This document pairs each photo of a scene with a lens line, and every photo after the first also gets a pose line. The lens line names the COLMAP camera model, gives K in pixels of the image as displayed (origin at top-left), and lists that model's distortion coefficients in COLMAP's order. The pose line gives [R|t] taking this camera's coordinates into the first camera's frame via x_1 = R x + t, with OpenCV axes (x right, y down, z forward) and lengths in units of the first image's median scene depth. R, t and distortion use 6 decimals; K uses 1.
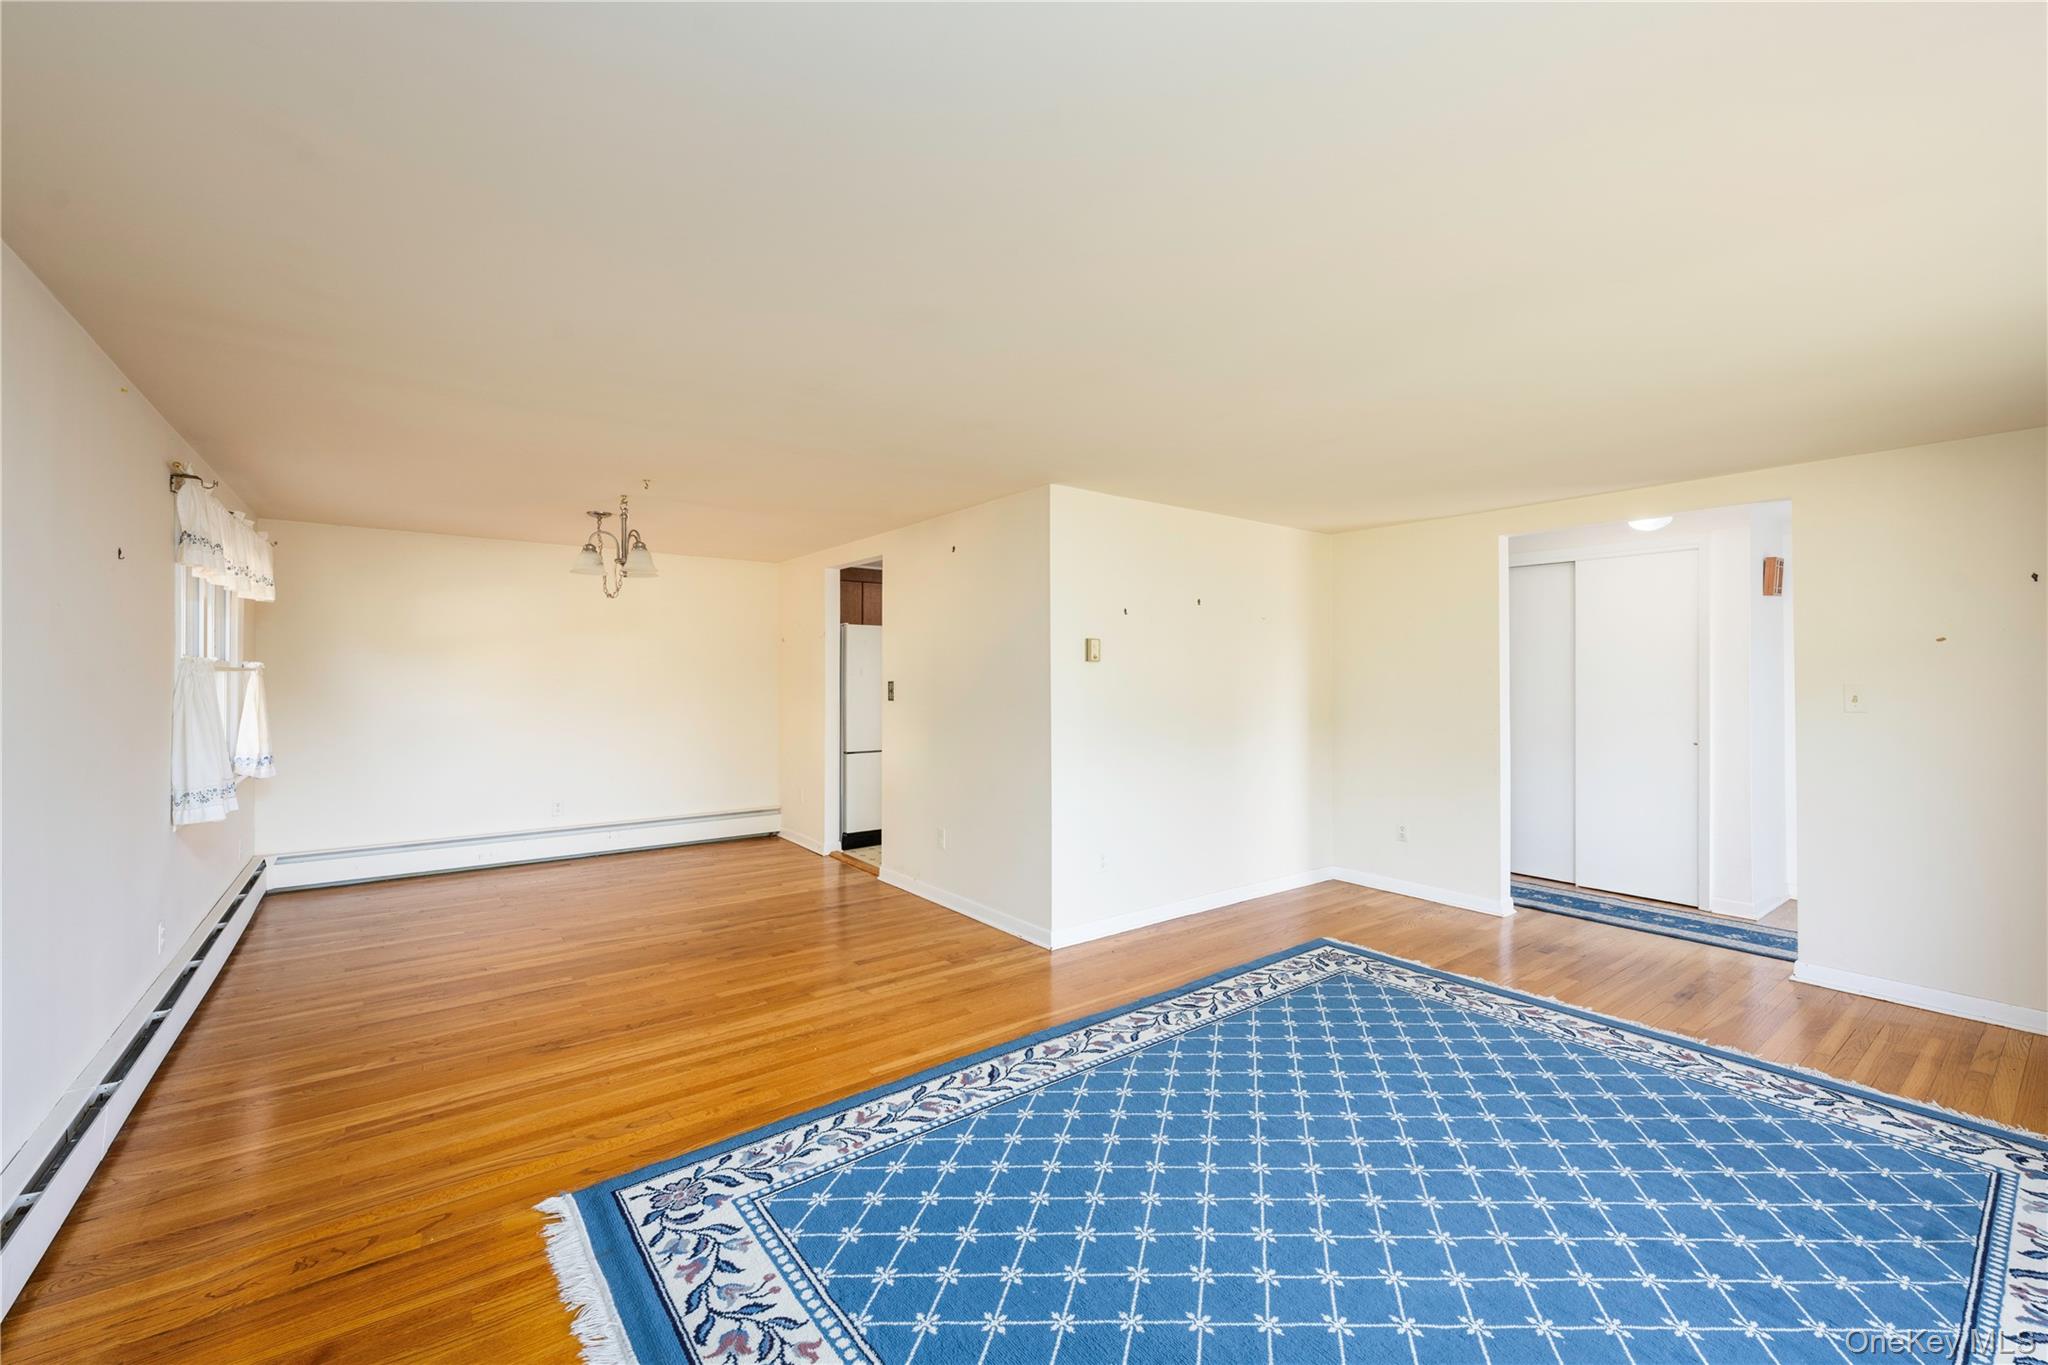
lens RADIAL K [[818.7, 0, 1015.9], [0, 818.7, 683.3], [0, 0, 1]] dist [-0.000399, -0.000010]
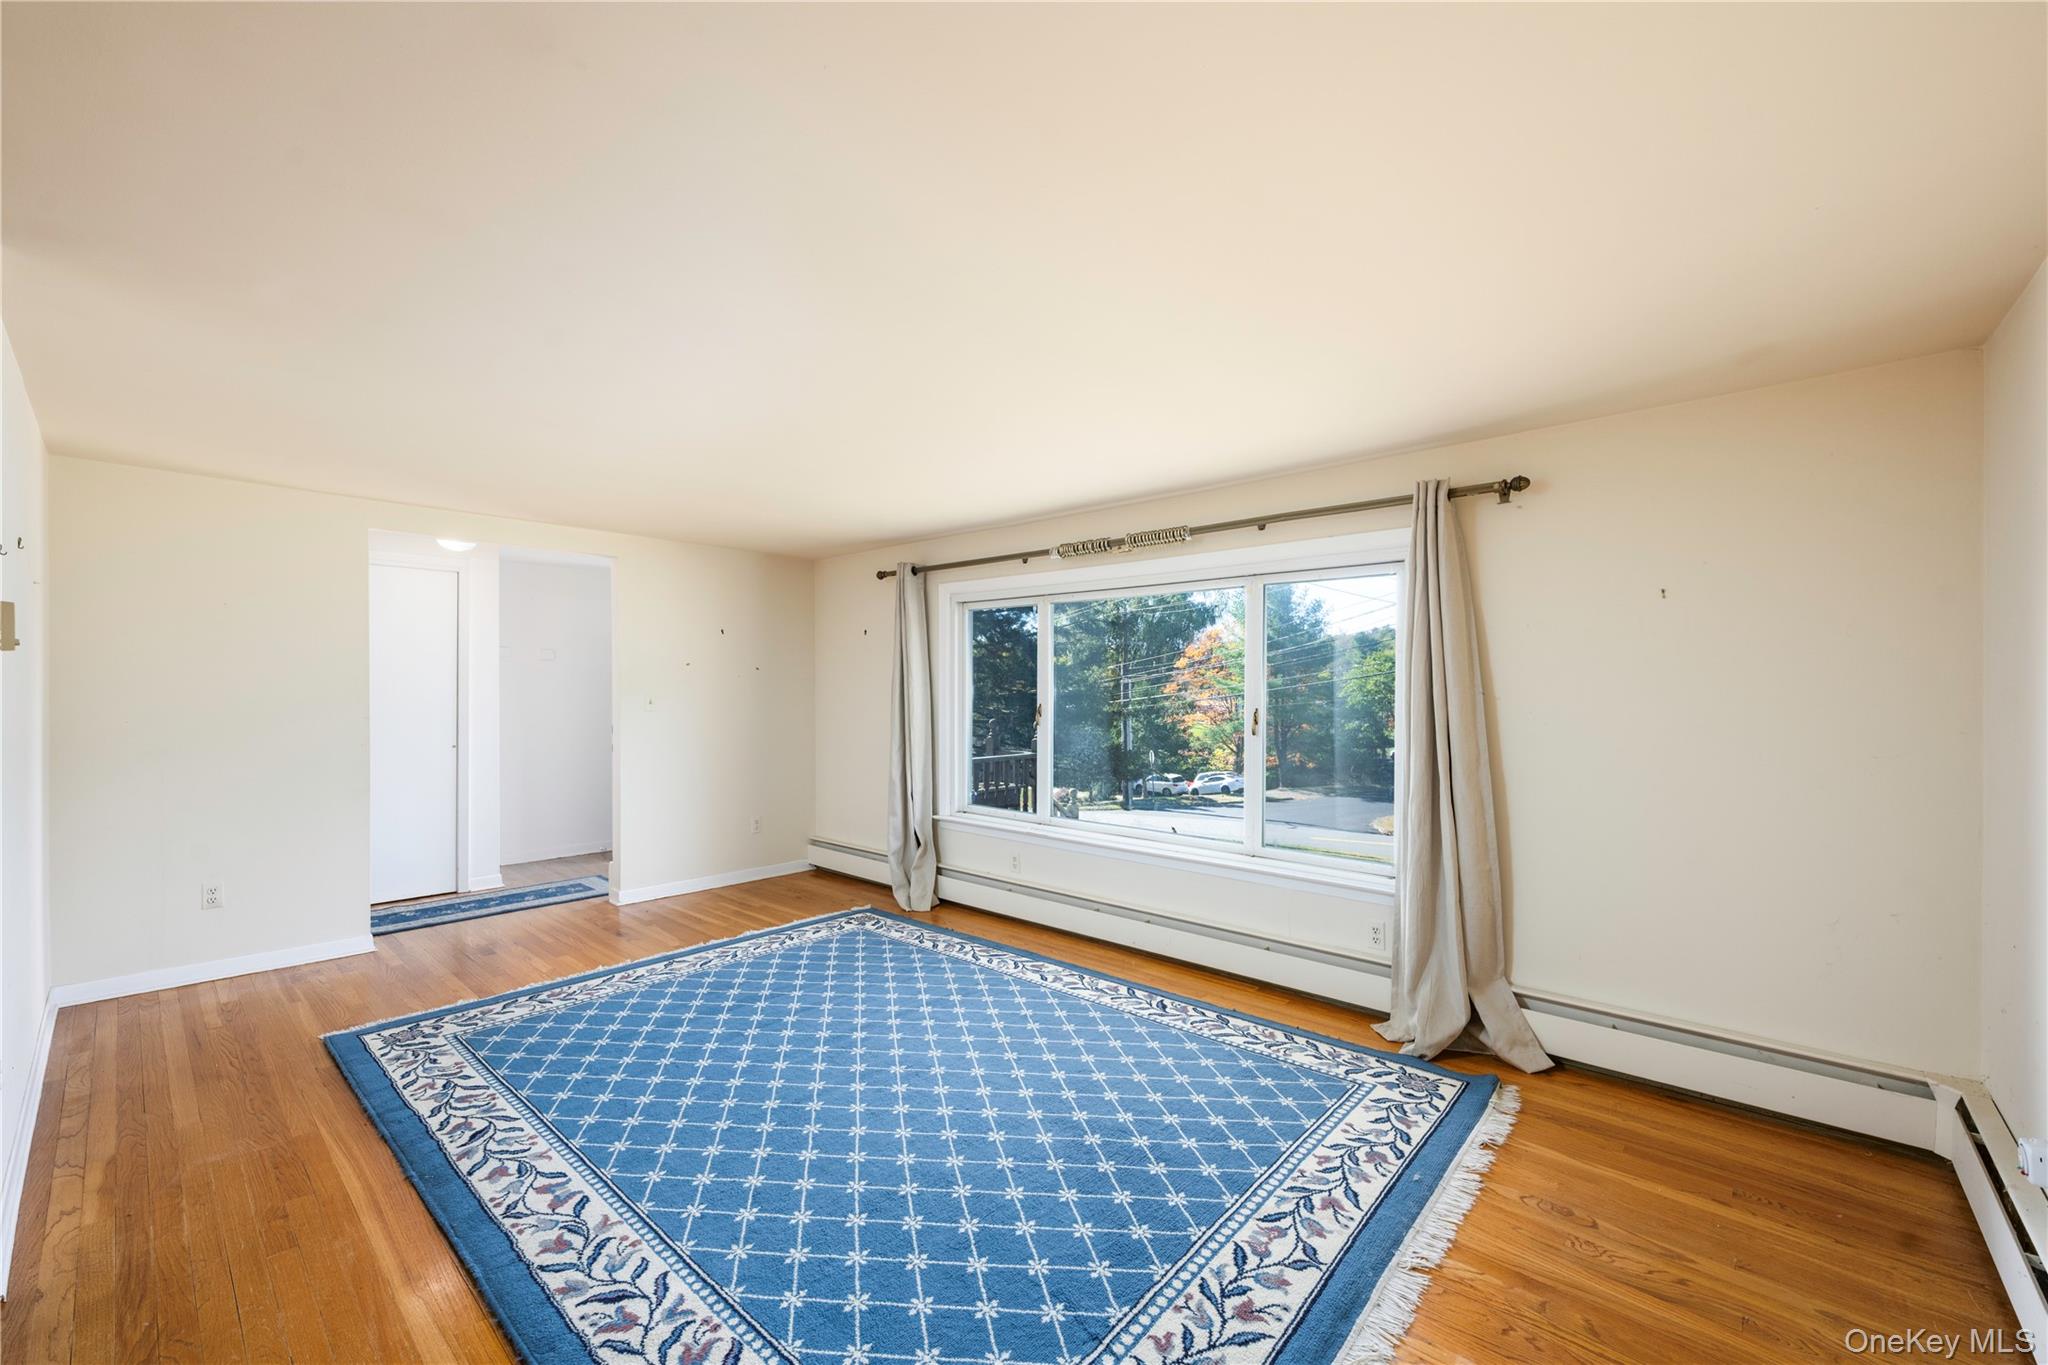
lens RADIAL K [[818.7, 0, 1015.9], [0, 818.7, 683.3], [0, 0, 1]] dist [-0.000399, -0.000010]
pose [[-0.181185, 0.006214, 0.983429, -0.697259], [0.003115, 0.999979, -0.005744, -0.003619], [-0.983444, 0.002022, -0.181201, 0.771934]]
